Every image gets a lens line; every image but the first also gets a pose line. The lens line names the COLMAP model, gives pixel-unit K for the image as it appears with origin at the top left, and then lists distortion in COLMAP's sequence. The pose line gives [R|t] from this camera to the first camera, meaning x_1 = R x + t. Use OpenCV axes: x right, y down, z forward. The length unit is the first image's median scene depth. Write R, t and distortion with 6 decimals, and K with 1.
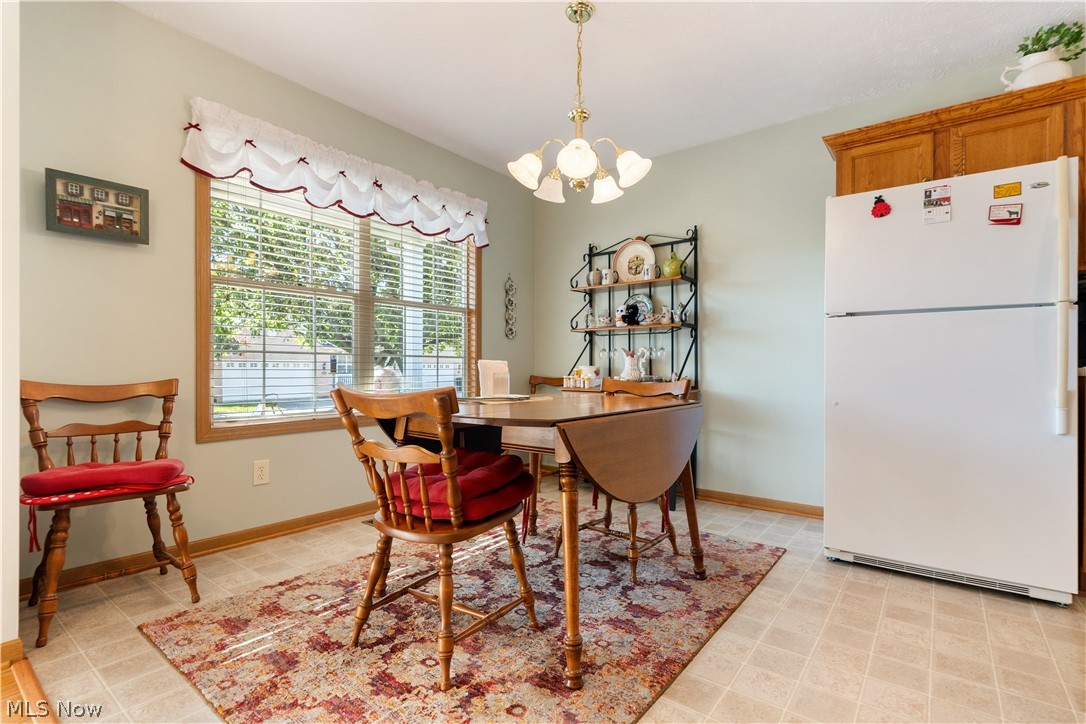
lens RADIAL K [[524.5, 0, 548.8], [0, 524.5, 361.6], [0, 0, 1]] dist [-0.001920, 0.001629]
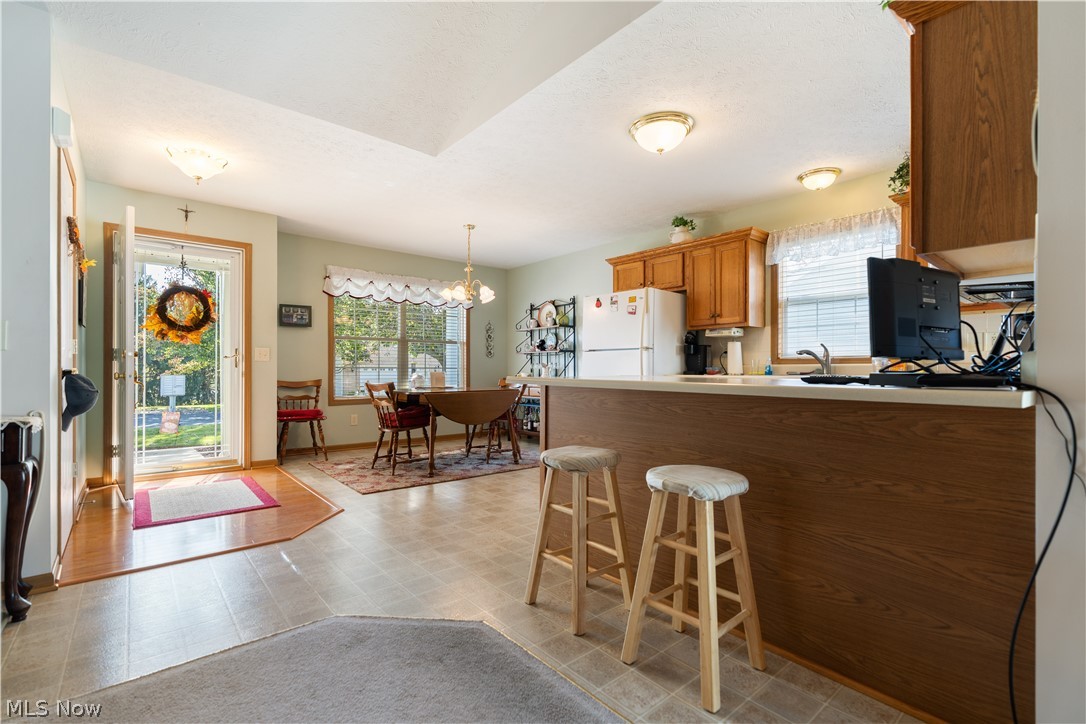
lens RADIAL K [[489.0, 0, 534.4], [0, 489.0, 362.7], [0, 0, 1]] dist [-0.007770, 0.002836]
pose [[0.974485, -0.004641, -0.224404, 0.820605], [0.003910, 0.999986, -0.003702, -0.034396], [0.224418, 0.002730, 0.974489, -1.064397]]
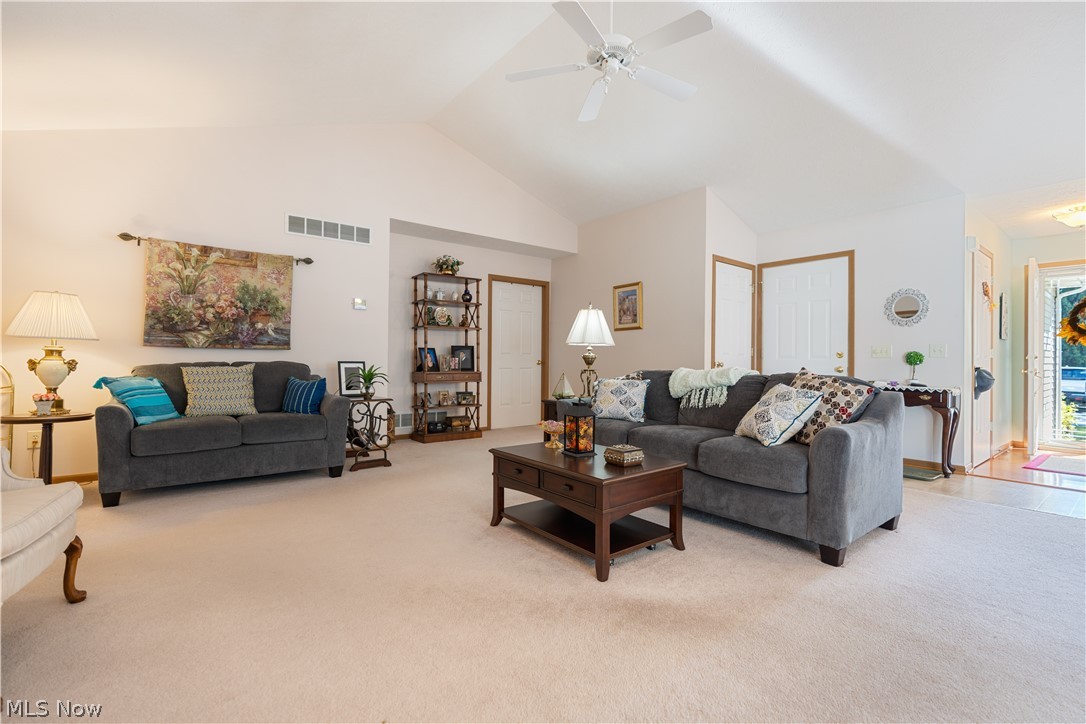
lens RADIAL K [[489.0, 0, 556.8], [0, 489.0, 354.3], [0, 0, 1]] dist [-0.007770, 0.002836]
pose [[-0.234417, -0.019474, -0.971941, 1.891382], [-0.001740, 0.999806, -0.019613, -0.037166], [0.972135, -0.002907, -0.234405, -1.450928]]
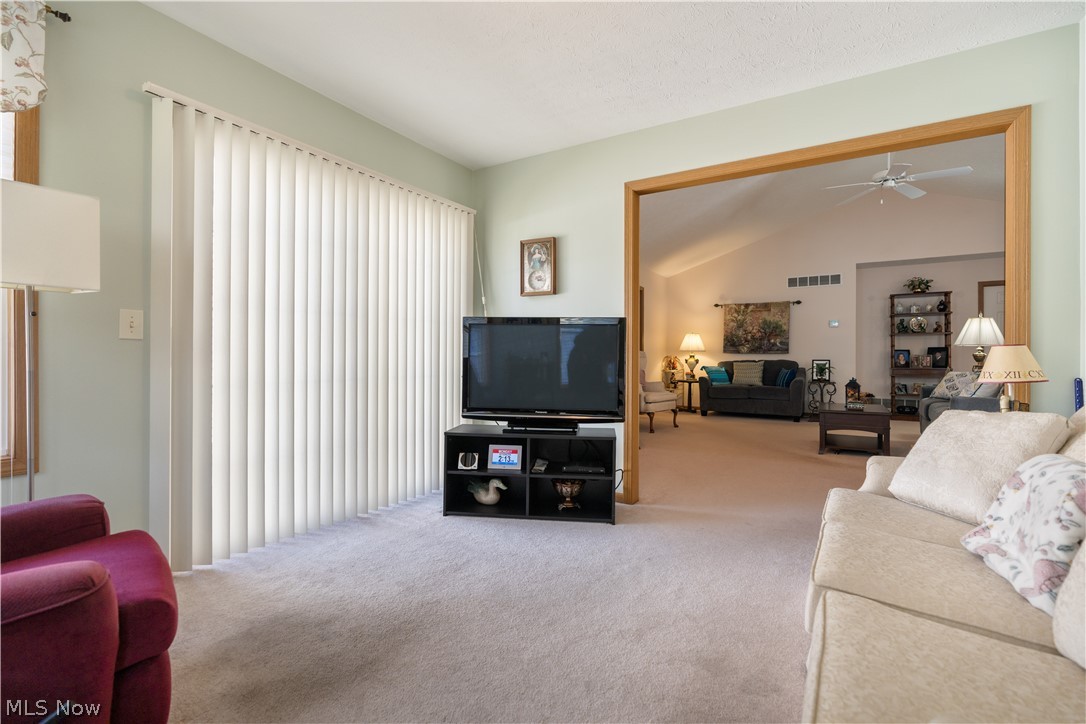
lens RADIAL K [[489.0, 0, 538.6], [0, 489.0, 357.5], [0, 0, 1]] dist [-0.007770, 0.002836]
pose [[-0.995177, -0.009670, -0.097619, 2.363609], [-0.008809, 0.999918, -0.009249, -0.014624], [0.097700, -0.008345, -0.995181, 0.324783]]
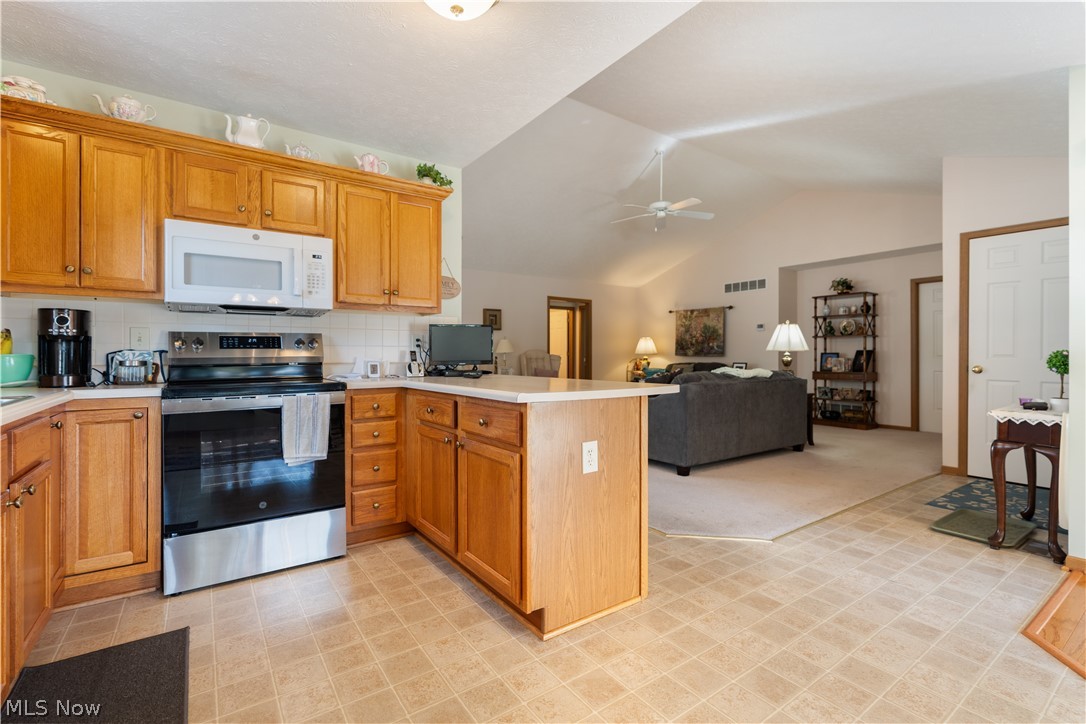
lens RADIAL K [[489.0, 0, 537.1], [0, 489.0, 354.8], [0, 0, 1]] dist [-0.007770, 0.002836]
pose [[-0.953449, -0.007023, 0.301473, 0.507827], [-0.010115, 0.999911, -0.008695, -0.056902], [-0.301385, -0.011339, -0.953435, 0.922046]]
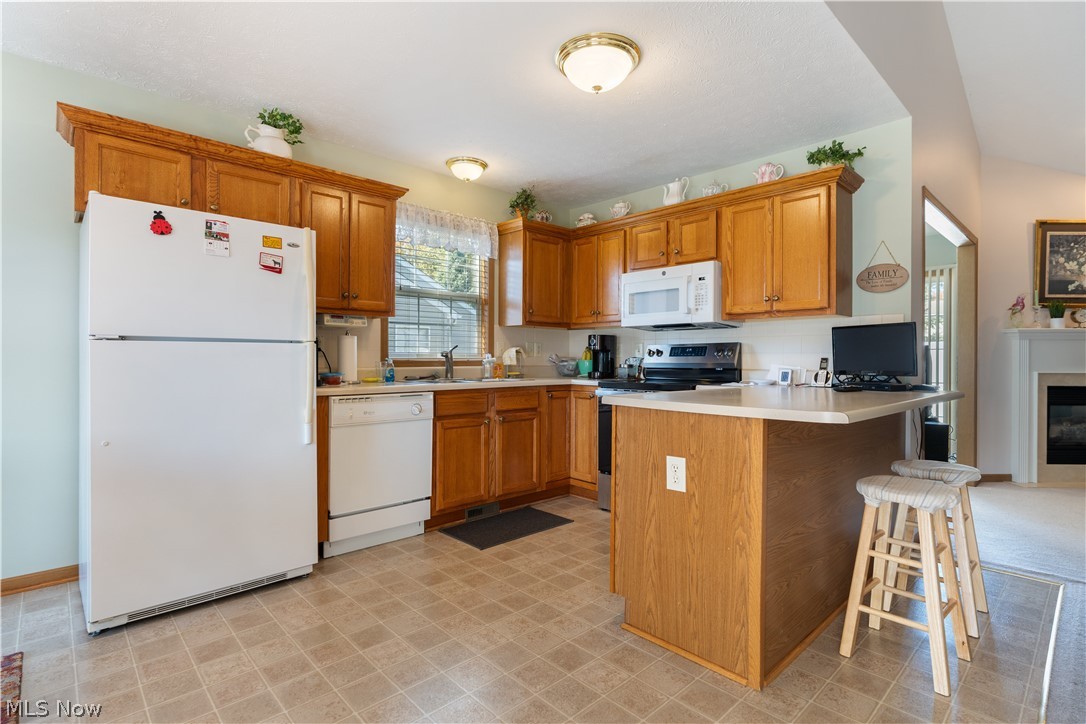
lens RADIAL K [[524.5, 0, 542.1], [0, 524.5, 357.4], [0, 0, 1]] dist [-0.001920, 0.001629]
pose [[0.157175, -0.004453, 0.987561, -0.168548], [-0.015857, 0.999850, 0.007032, -0.076160], [-0.987443, -0.016765, 0.157081, 0.187860]]
